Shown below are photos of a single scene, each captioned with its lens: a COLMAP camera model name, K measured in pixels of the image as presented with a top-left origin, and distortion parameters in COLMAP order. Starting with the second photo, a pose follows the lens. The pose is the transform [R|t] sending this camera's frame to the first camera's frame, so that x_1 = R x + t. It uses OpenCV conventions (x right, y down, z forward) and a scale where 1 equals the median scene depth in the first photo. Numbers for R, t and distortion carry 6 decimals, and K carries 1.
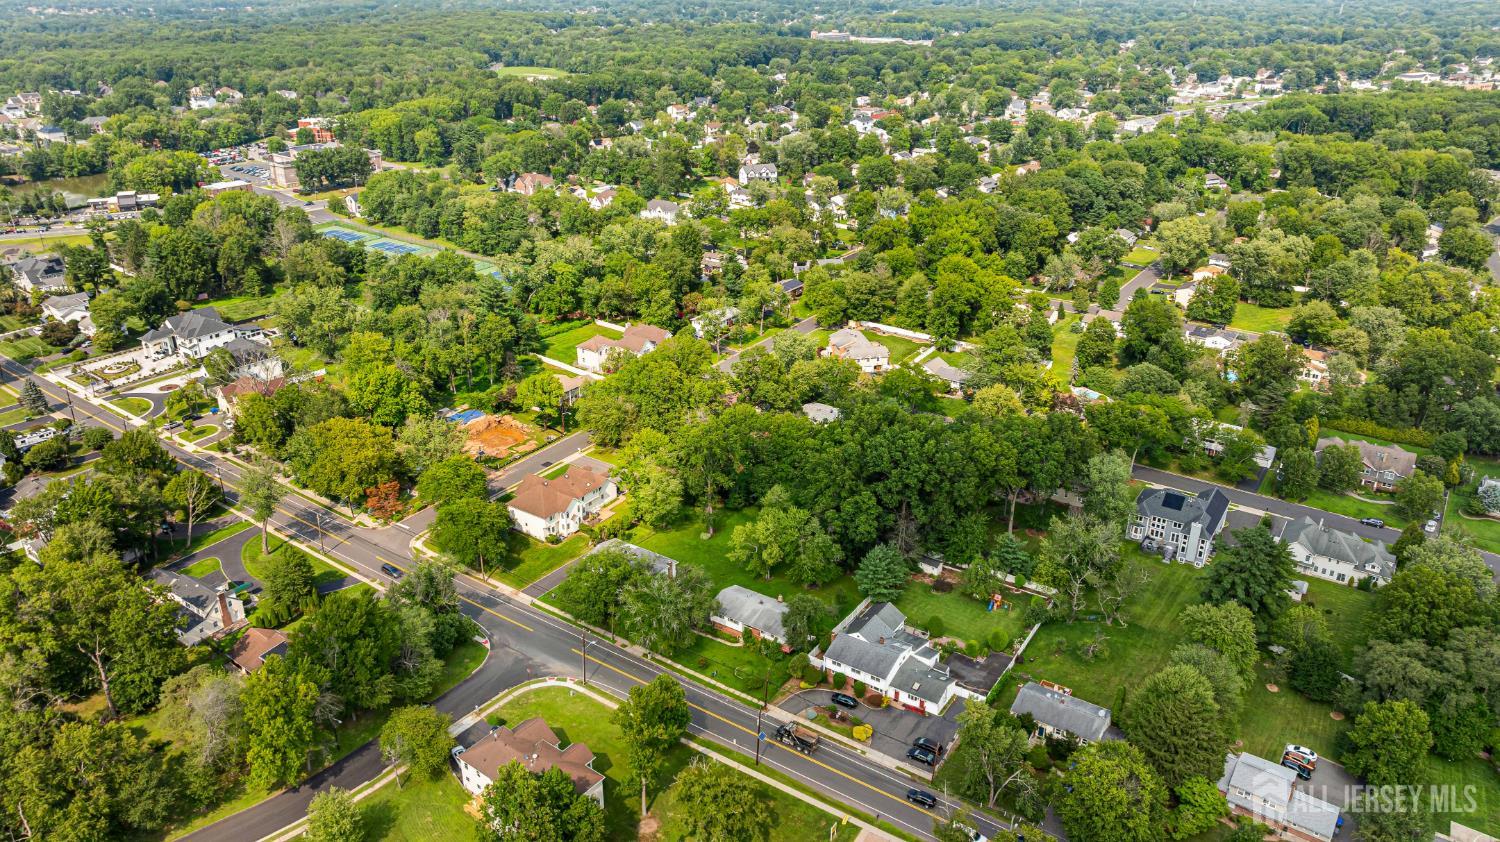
lens RADIAL K [[1034.9, 0, 750.0], [0, 1034.9, 421.0], [0, 0, 1]] dist [-0.000753, -0.085120]
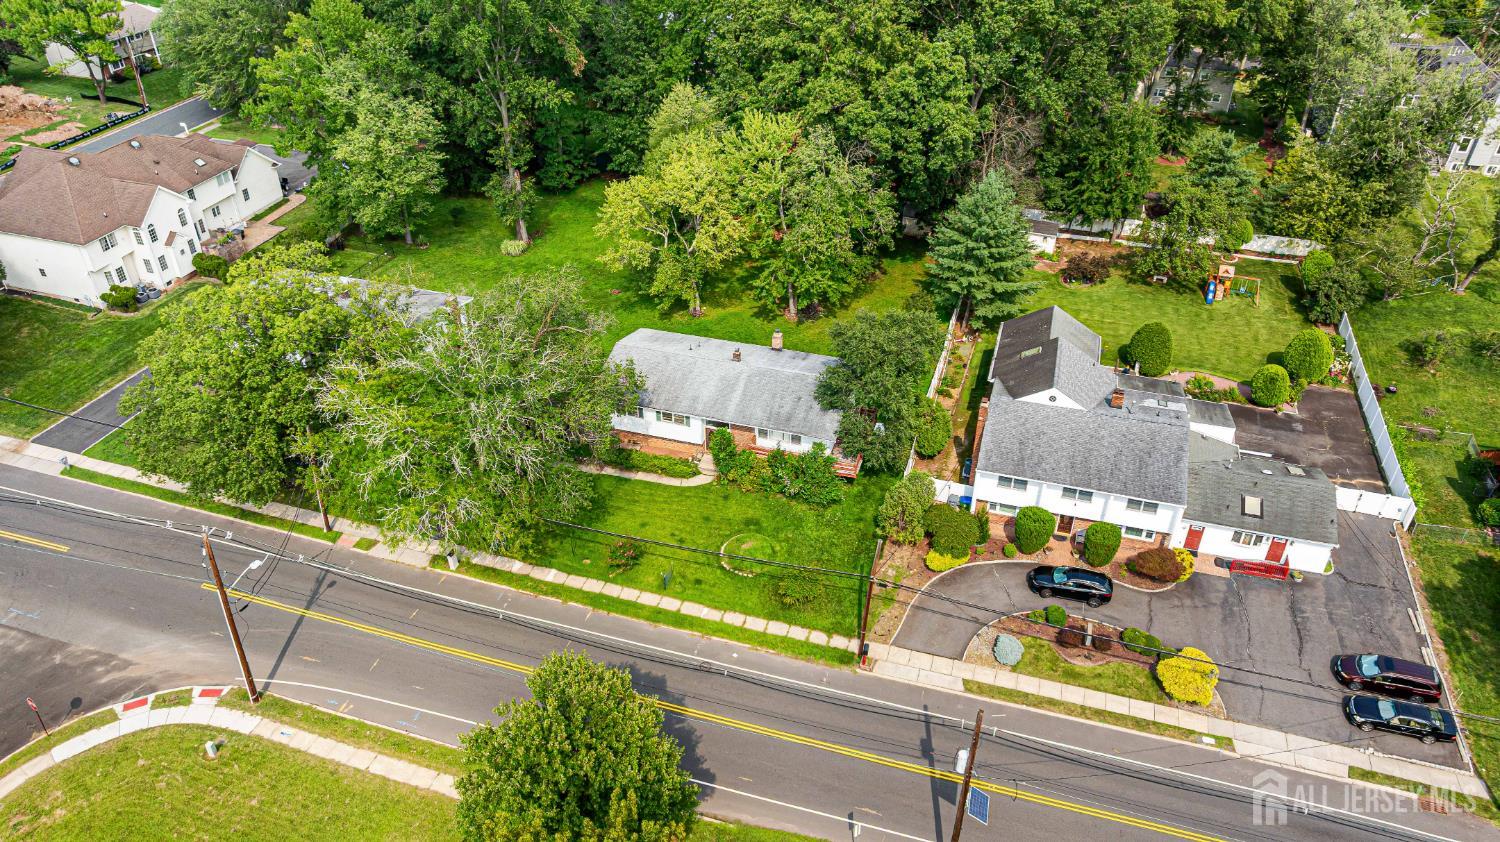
lens RADIAL K [[1052.1, 0, 755.3], [0, 1052.1, 419.0], [0, 0, 1]] dist [-0.054850, 0.058865]
pose [[0.955866, -0.164765, 0.243254, -0.078166], [0.115351, 0.971930, 0.205051, 0.124755], [-0.270211, -0.167942, 0.948041, 0.660046]]
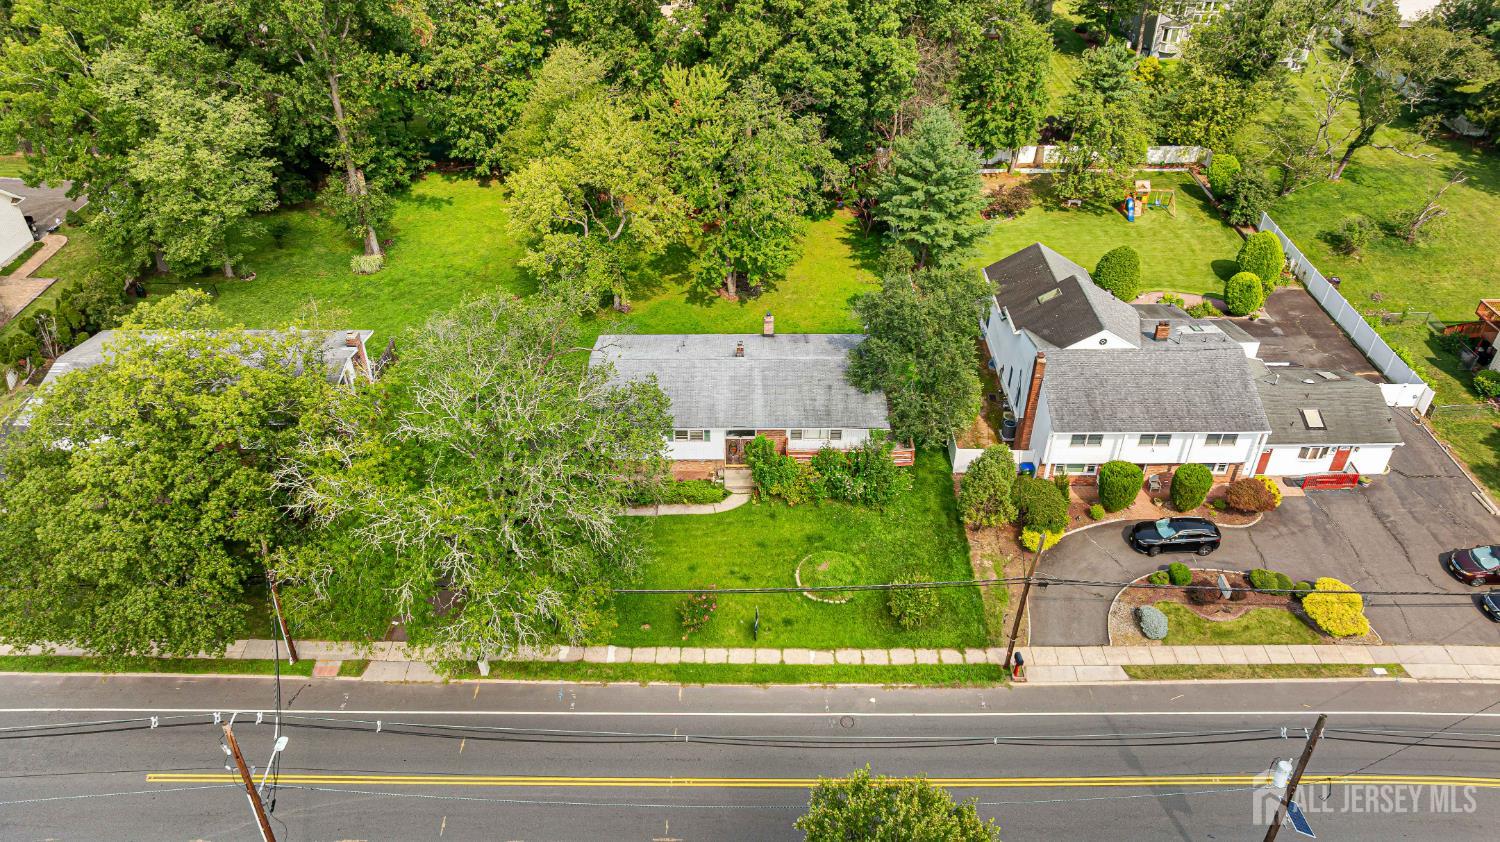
lens RADIAL K [[1052.1, 0, 755.3], [0, 1052.1, 419.0], [0, 0, 1]] dist [-0.054850, 0.058865]
pose [[0.824447, -0.331352, 0.458796, -0.140247], [0.221940, 0.935040, 0.276483, 0.110896], [-0.520606, -0.126120, 0.844431, 0.745304]]
